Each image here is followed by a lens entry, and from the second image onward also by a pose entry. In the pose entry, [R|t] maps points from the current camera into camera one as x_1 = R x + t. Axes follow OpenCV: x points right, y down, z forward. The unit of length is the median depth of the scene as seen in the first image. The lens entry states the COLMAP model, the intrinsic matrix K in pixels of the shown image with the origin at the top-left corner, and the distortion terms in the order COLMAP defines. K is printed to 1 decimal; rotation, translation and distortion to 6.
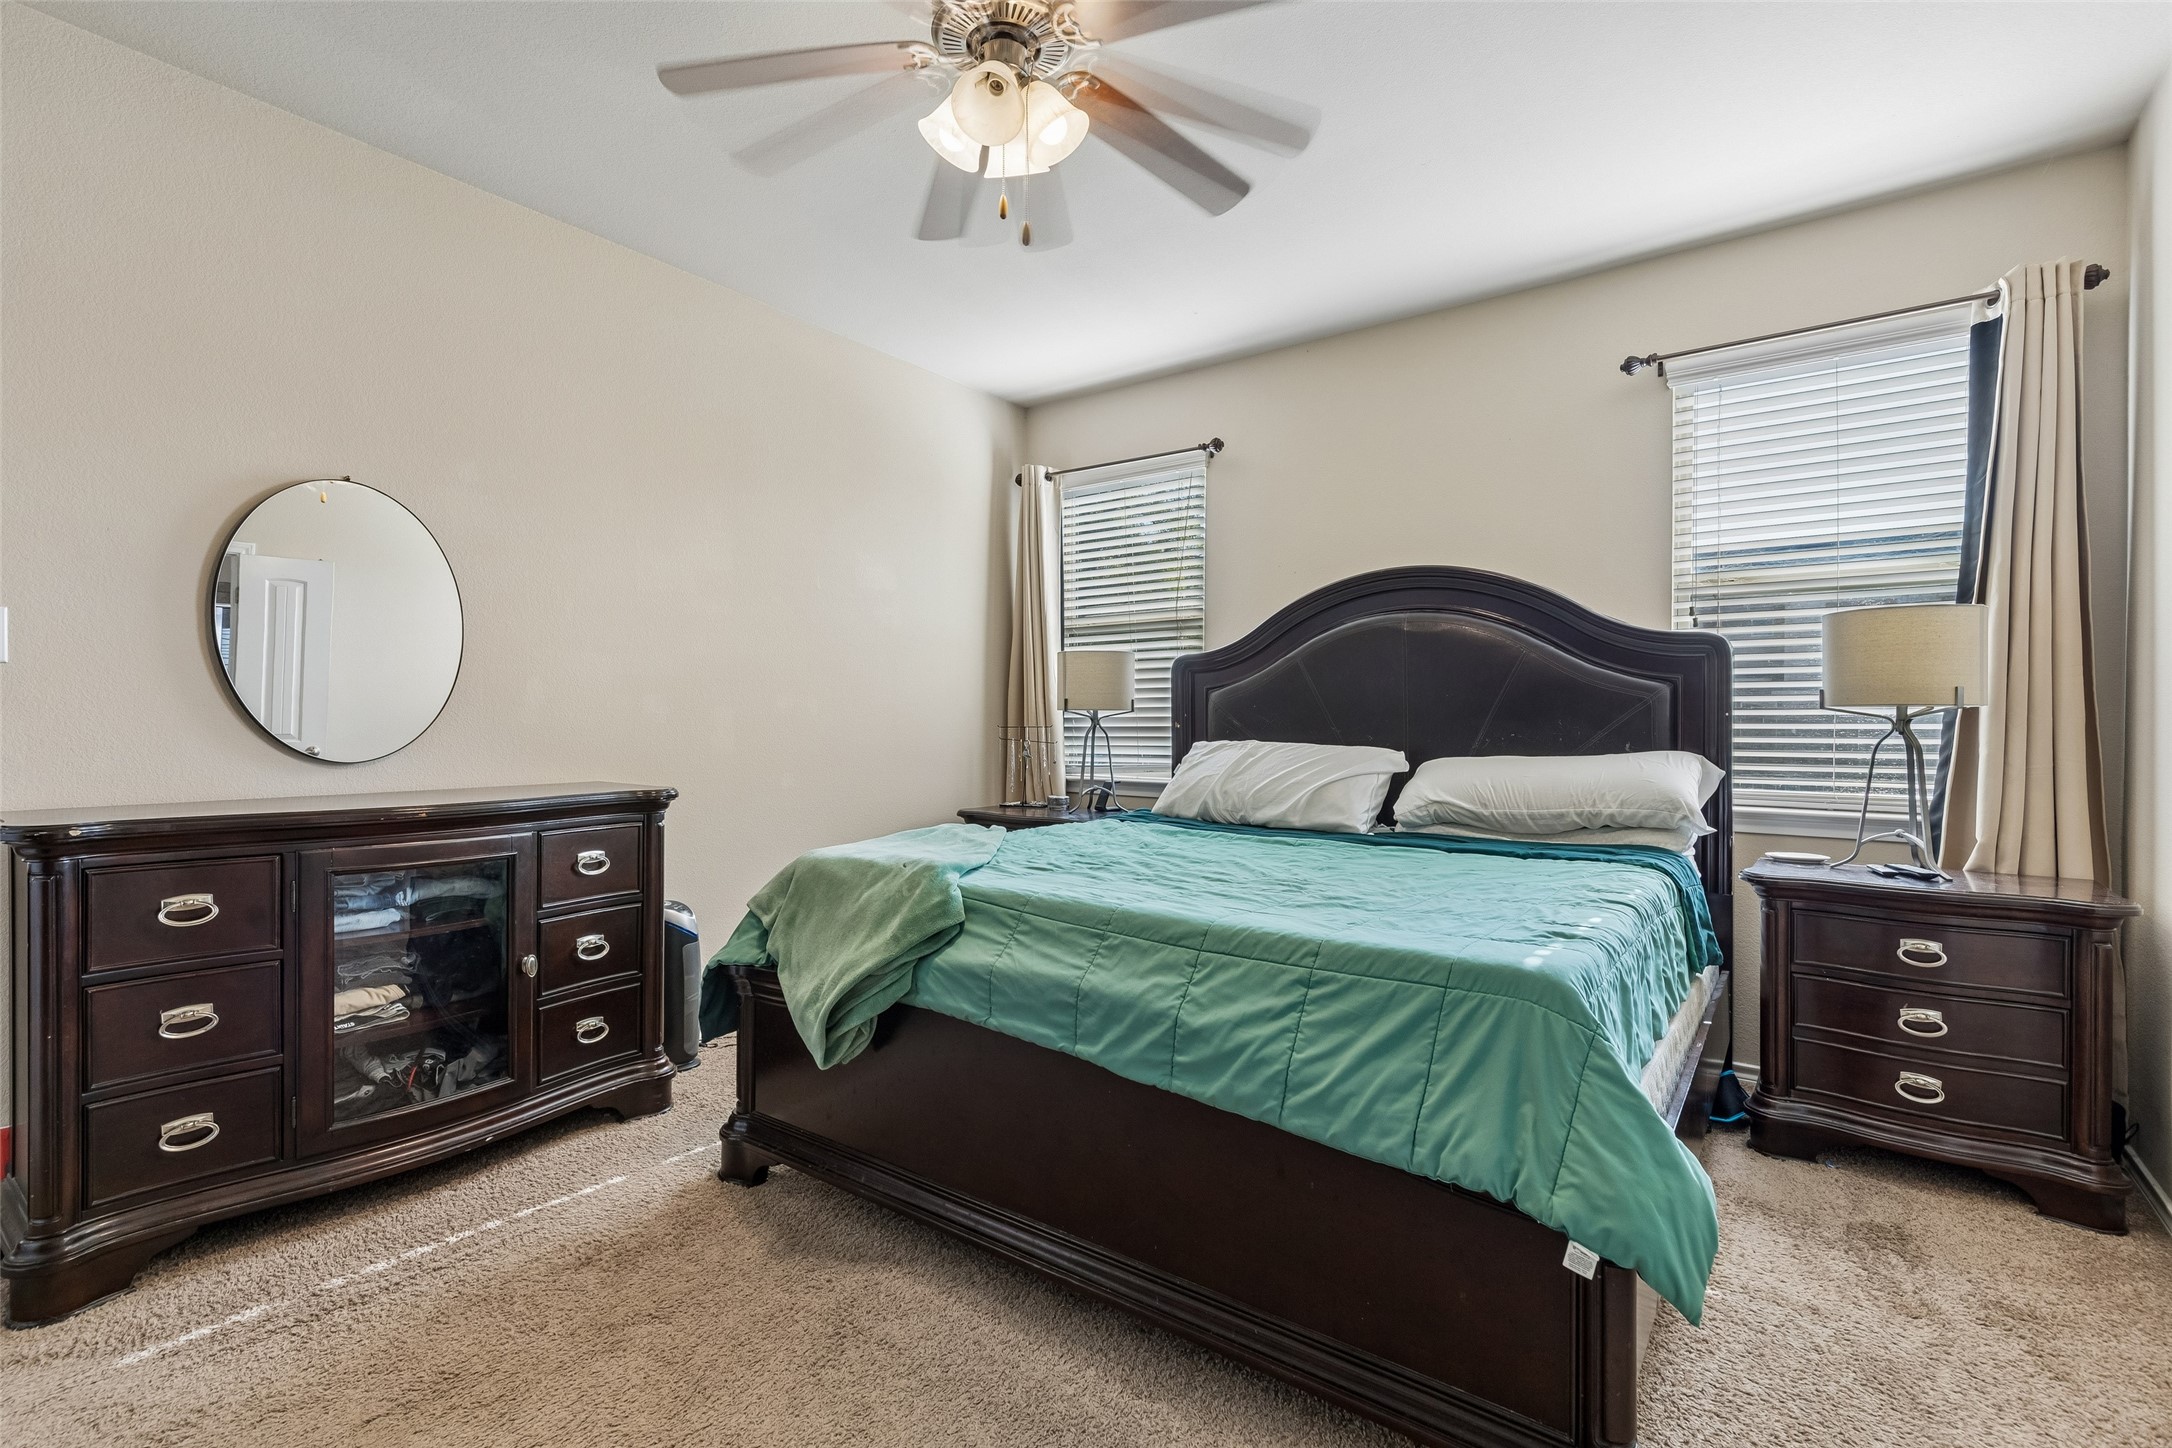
lens RADIAL K [[985.4, 0, 1085.7], [0, 985.4, 715.2], [0, 0, 1]] dist [0.007354, -0.000744]
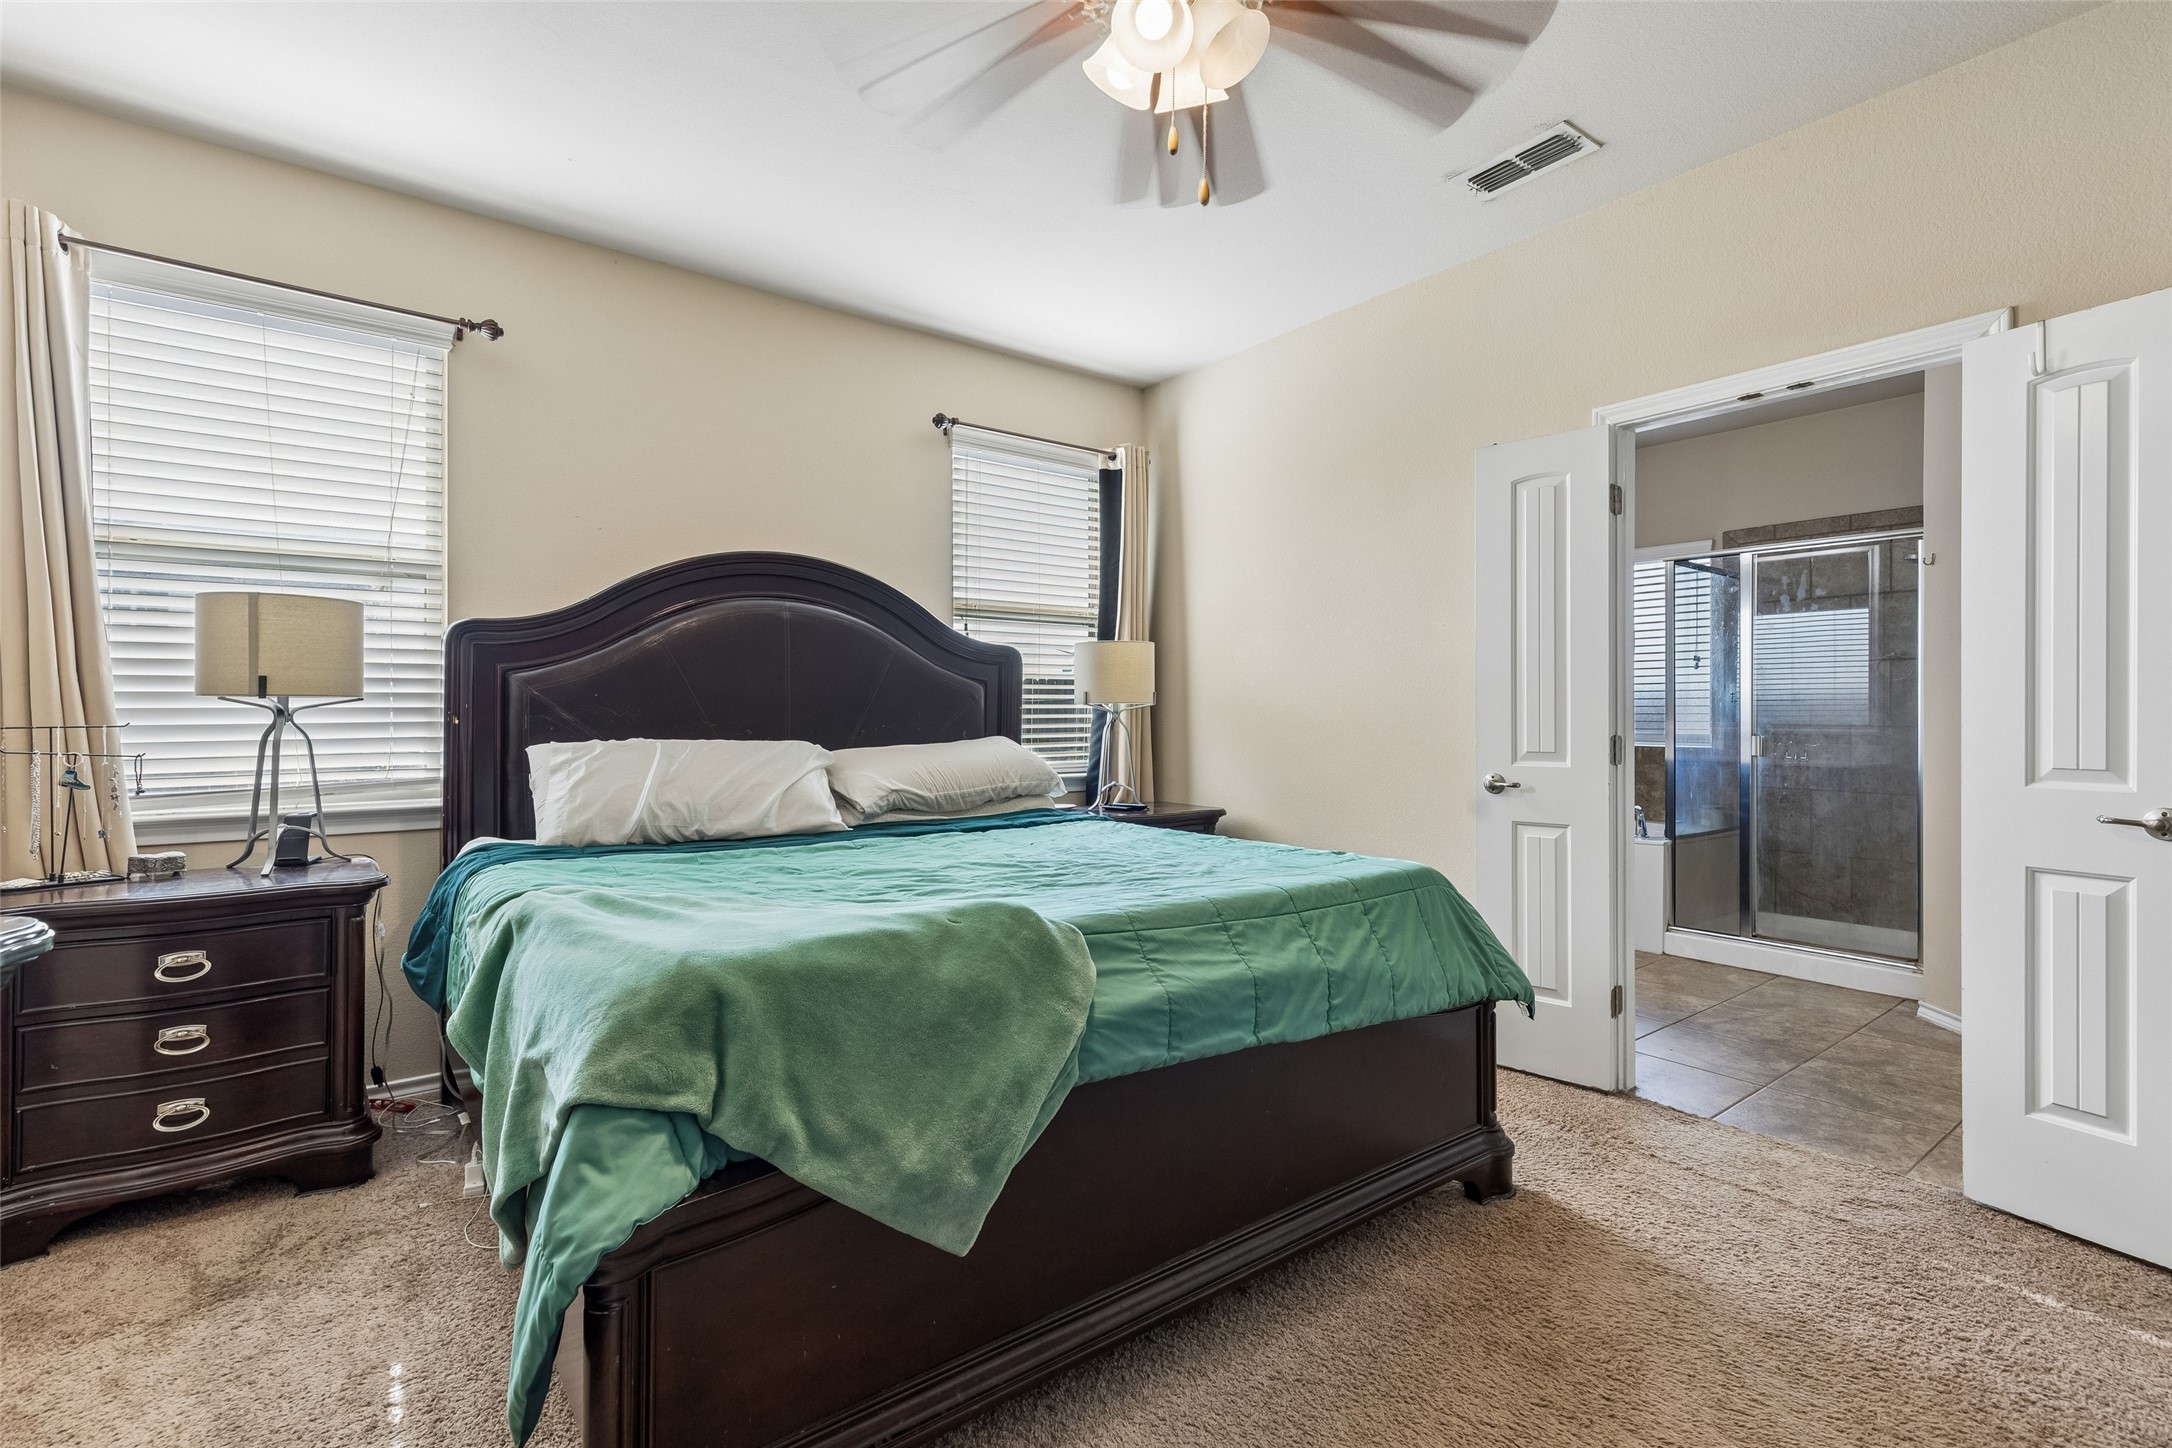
lens RADIAL K [[985.4, 0, 1098.6], [0, 985.4, 710.4], [0, 0, 1]] dist [0.007354, -0.000744]
pose [[0.273661, 0.000394, 0.961826, -0.591194], [-0.004968, 0.999987, 0.001003, 0.000544], [-0.961813, -0.005053, 0.273660, 0.505122]]
